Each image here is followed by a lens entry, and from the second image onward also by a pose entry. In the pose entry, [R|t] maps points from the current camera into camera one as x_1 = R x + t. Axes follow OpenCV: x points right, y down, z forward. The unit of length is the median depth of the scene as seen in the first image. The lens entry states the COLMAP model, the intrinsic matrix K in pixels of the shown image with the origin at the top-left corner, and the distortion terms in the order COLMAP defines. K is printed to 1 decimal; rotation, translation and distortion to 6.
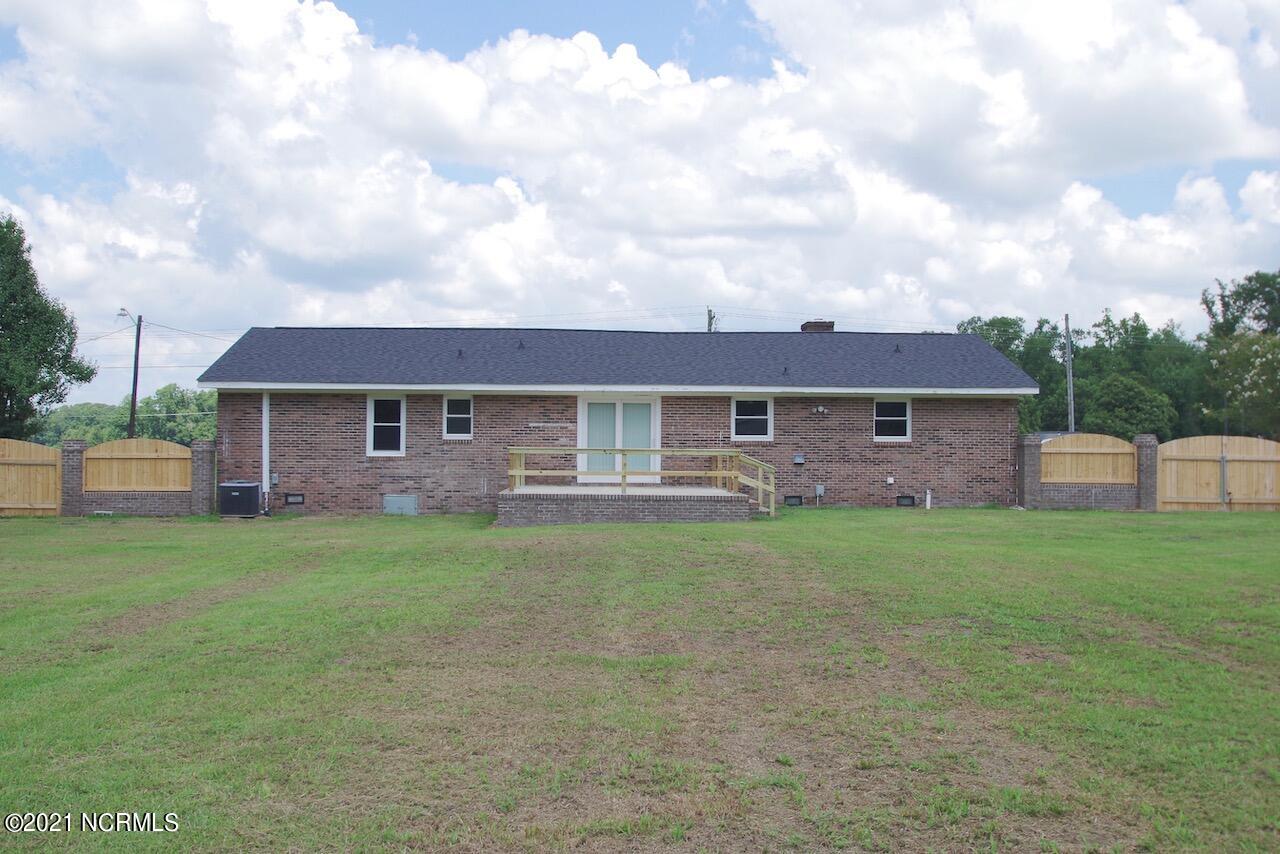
lens RADIAL K [[1277.7, 0, 638.5], [0, 1277.7, 447.6], [0, 0, 1]] dist [-0.073704, 0.023781]
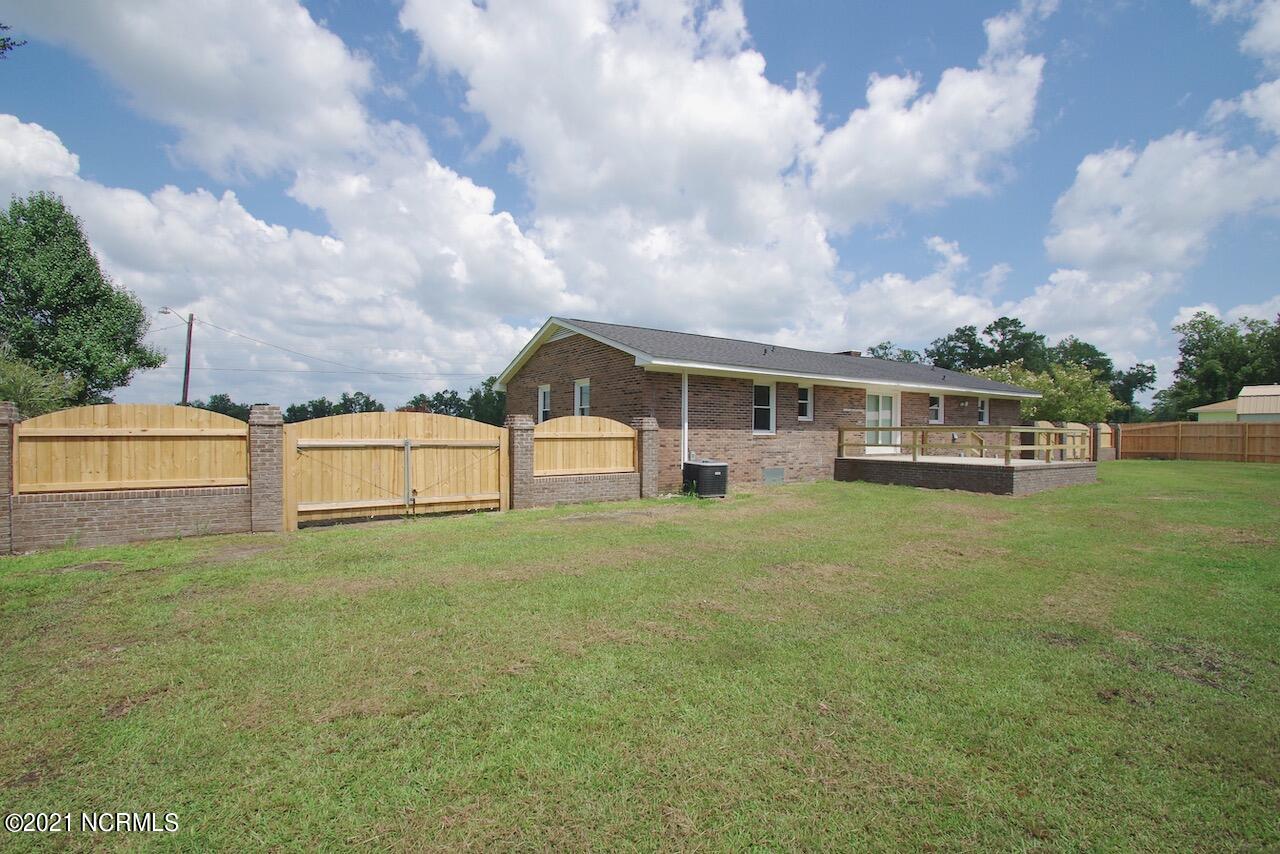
lens RADIAL K [[562.5, 0, 628.8], [0, 562.5, 444.8], [0, 0, 1]] dist [0.011041, -0.016850]
pose [[0.859250, -0.011891, 0.511419, -0.564135], [-0.001221, 0.999679, 0.025295, 0.003148], [-0.511555, -0.022360, 0.858959, 0.624778]]
